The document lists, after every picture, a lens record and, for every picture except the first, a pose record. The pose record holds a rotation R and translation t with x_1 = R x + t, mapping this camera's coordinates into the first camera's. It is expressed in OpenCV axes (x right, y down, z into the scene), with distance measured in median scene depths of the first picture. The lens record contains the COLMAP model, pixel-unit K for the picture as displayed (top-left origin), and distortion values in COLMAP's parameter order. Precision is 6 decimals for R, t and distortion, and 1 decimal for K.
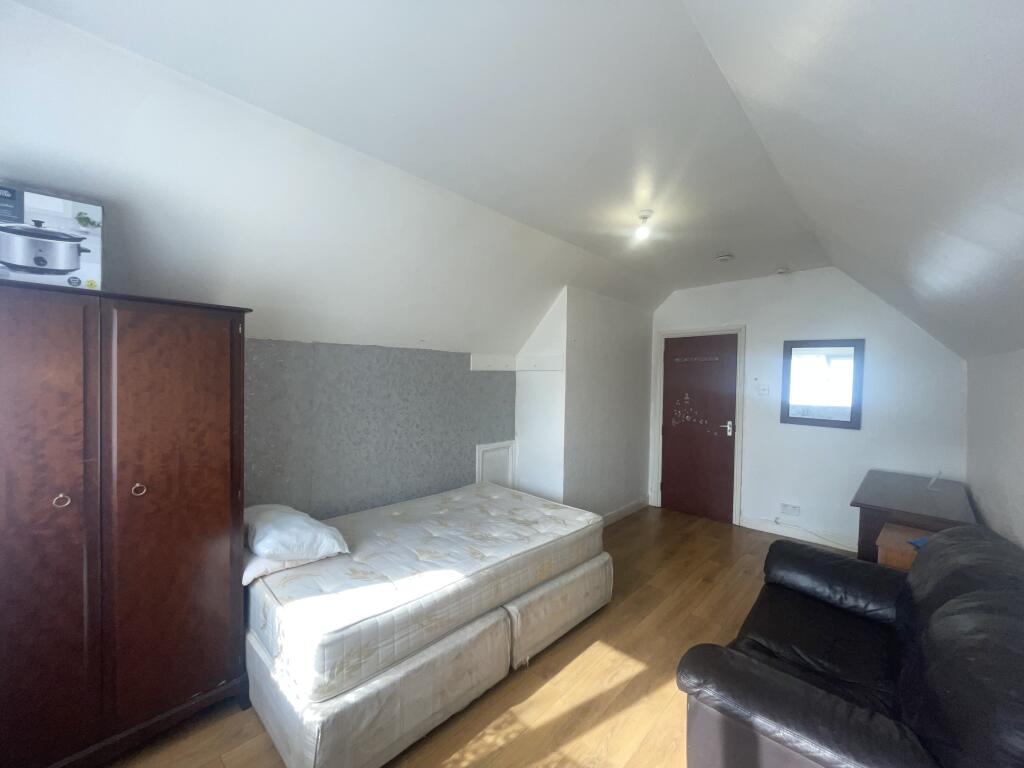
lens RADIAL K [[415.5, 0, 512.0], [0, 415.5, 384.0], [0, 0, 1]] dist [-0.000544, -0.000290]
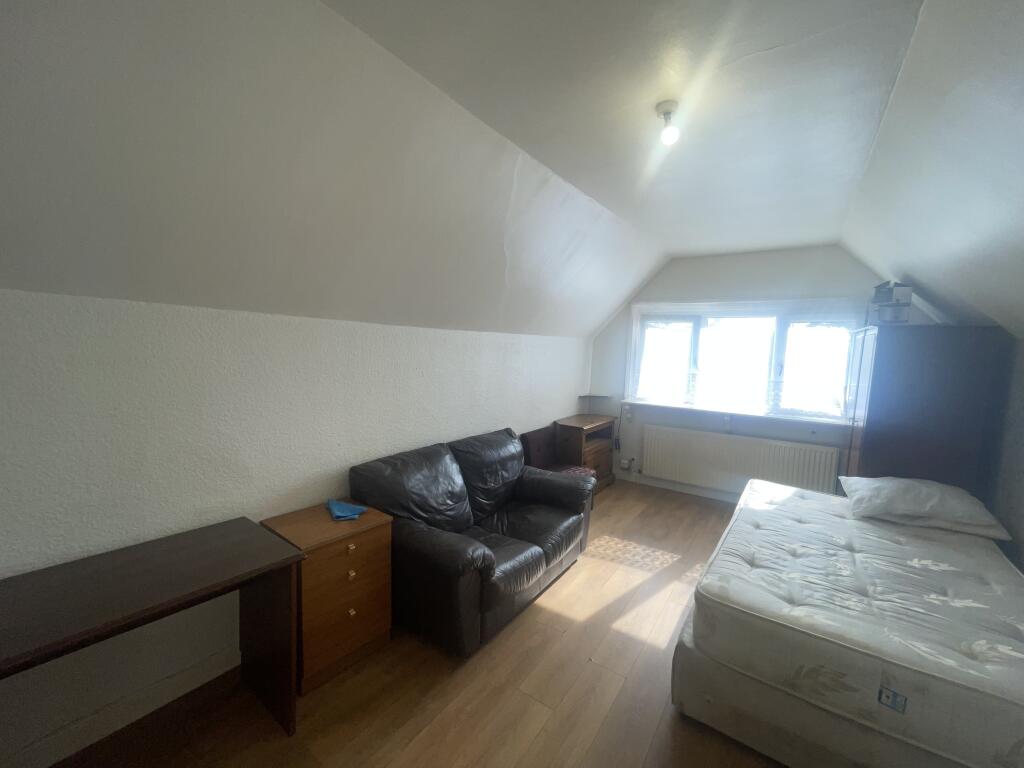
lens RADIAL K [[415.5, 0, 512.0], [0, 415.5, 384.0], [0, 0, 1]] dist [-0.000544, -0.000290]
pose [[-0.990477, -0.035227, -0.133097, 0.942666], [-0.049319, 0.993342, 0.104115, -0.069500], [0.128543, 0.109688, -0.985619, 2.477499]]
